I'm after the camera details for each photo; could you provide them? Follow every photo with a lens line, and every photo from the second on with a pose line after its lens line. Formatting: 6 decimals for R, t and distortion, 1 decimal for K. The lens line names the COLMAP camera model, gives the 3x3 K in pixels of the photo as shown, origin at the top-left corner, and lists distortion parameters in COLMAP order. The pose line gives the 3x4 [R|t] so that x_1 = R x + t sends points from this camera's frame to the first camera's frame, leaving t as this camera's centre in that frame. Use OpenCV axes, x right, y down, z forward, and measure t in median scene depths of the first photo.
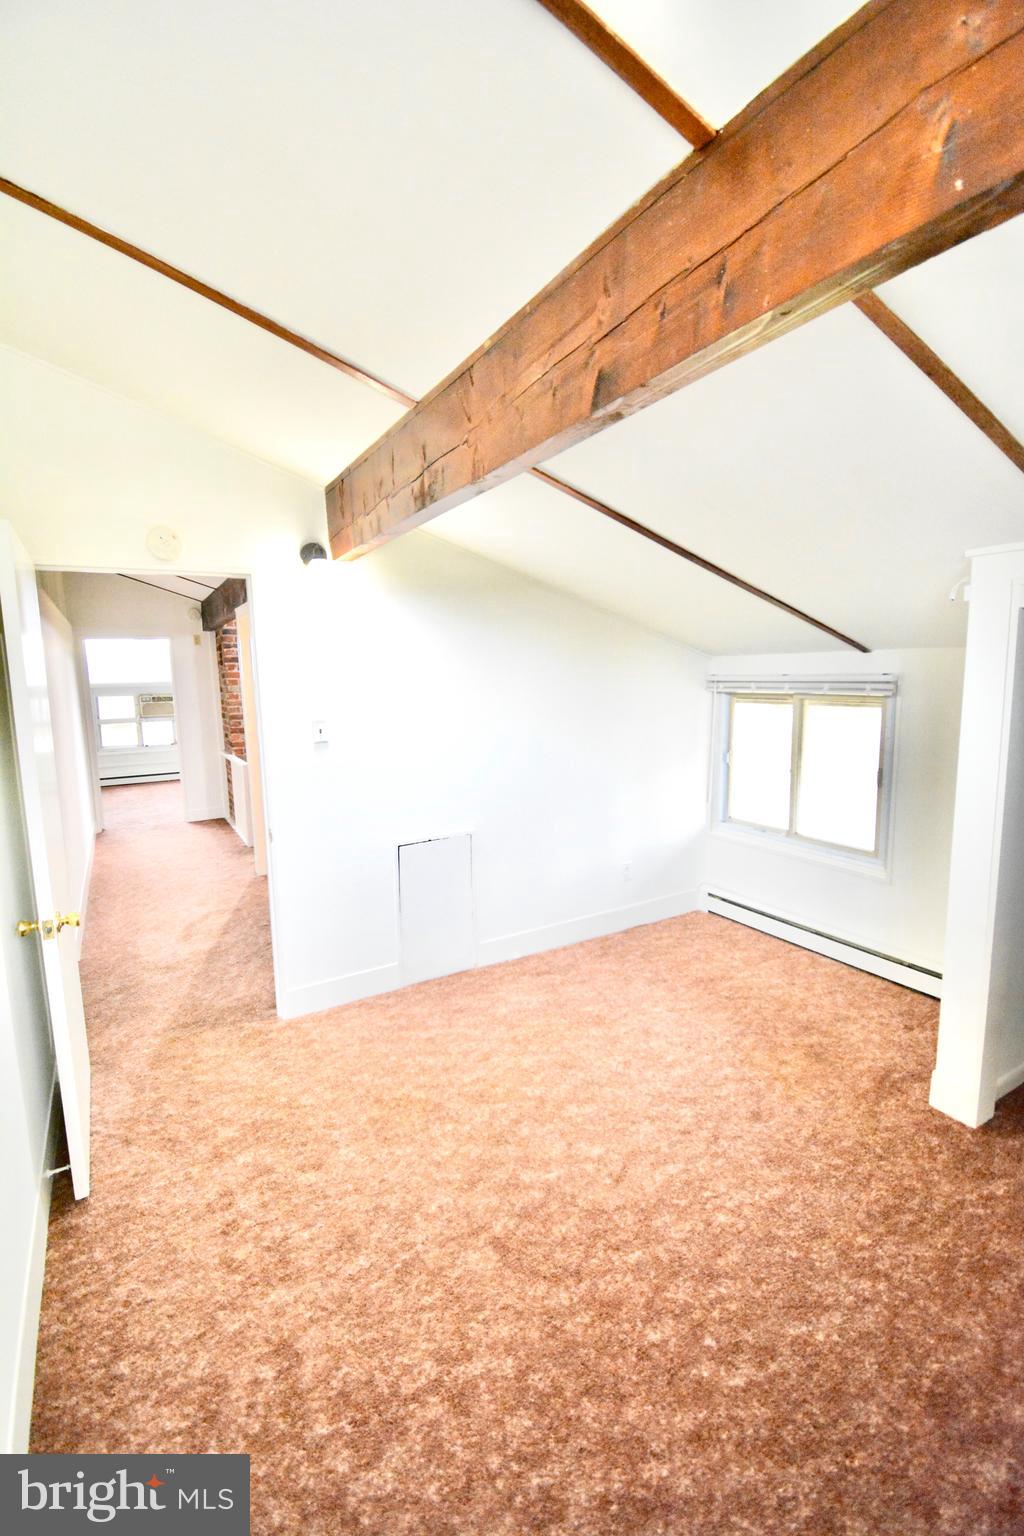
lens RADIAL K [[680.3, 0, 512.0], [0, 680.3, 768.0], [0, 0, 1]] dist [0.015966, -0.023444]
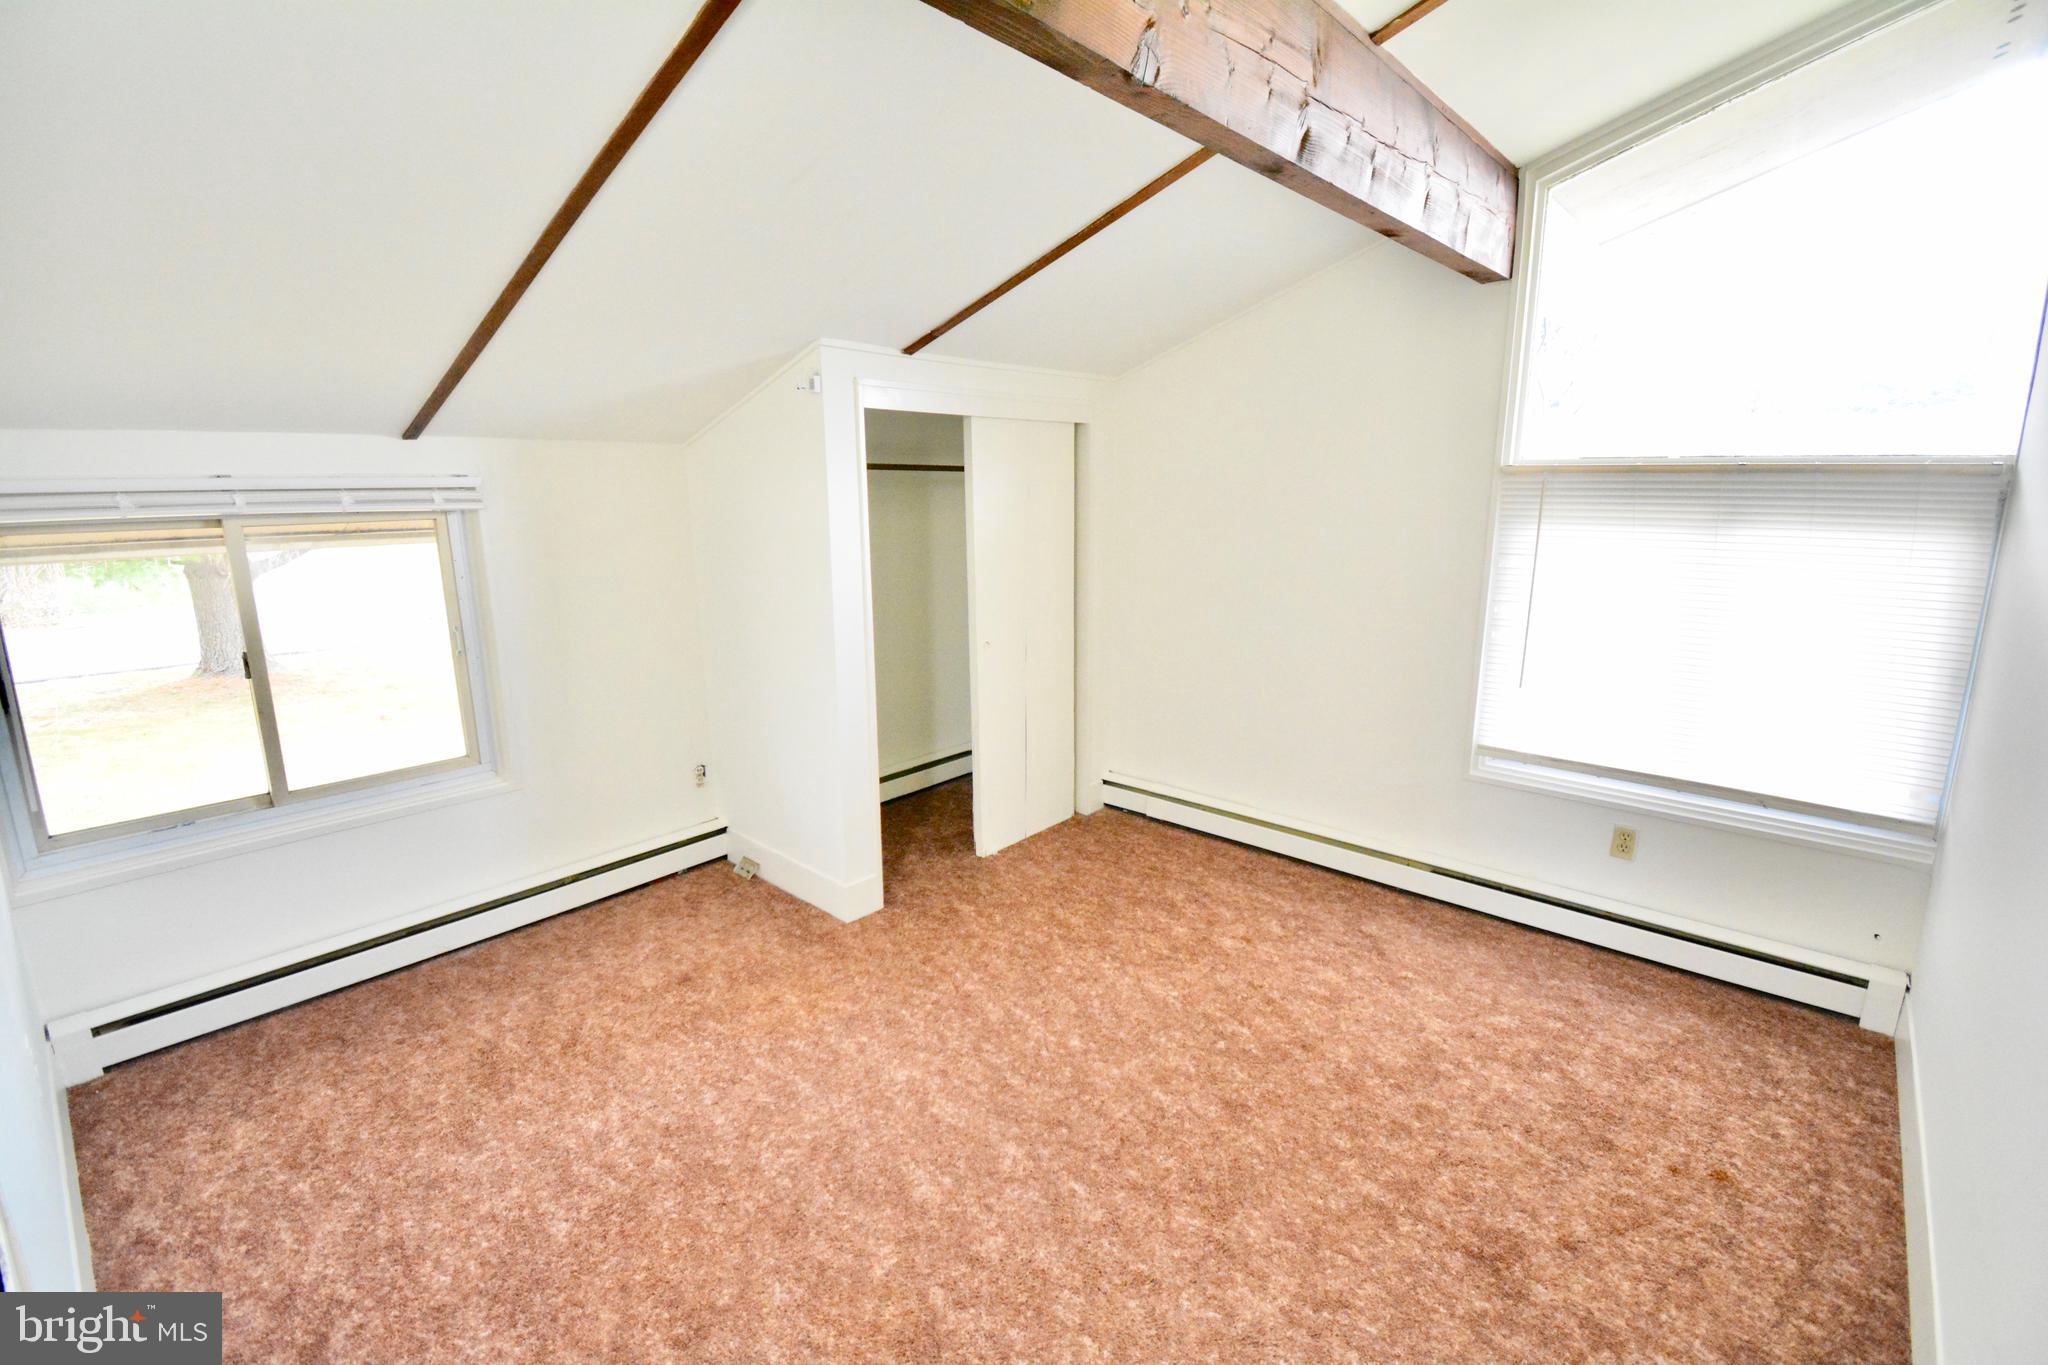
lens RADIAL K [[907.1, 0, 1027.1], [0, 907.1, 678.4], [0, 0, 1]] dist [0.015966, -0.023444]
pose [[-0.323047, -0.178091, 0.929475, -0.516717], [0.145757, 0.961053, 0.234801, -0.088749], [-0.935091, 0.211329, -0.284507, 0.905162]]
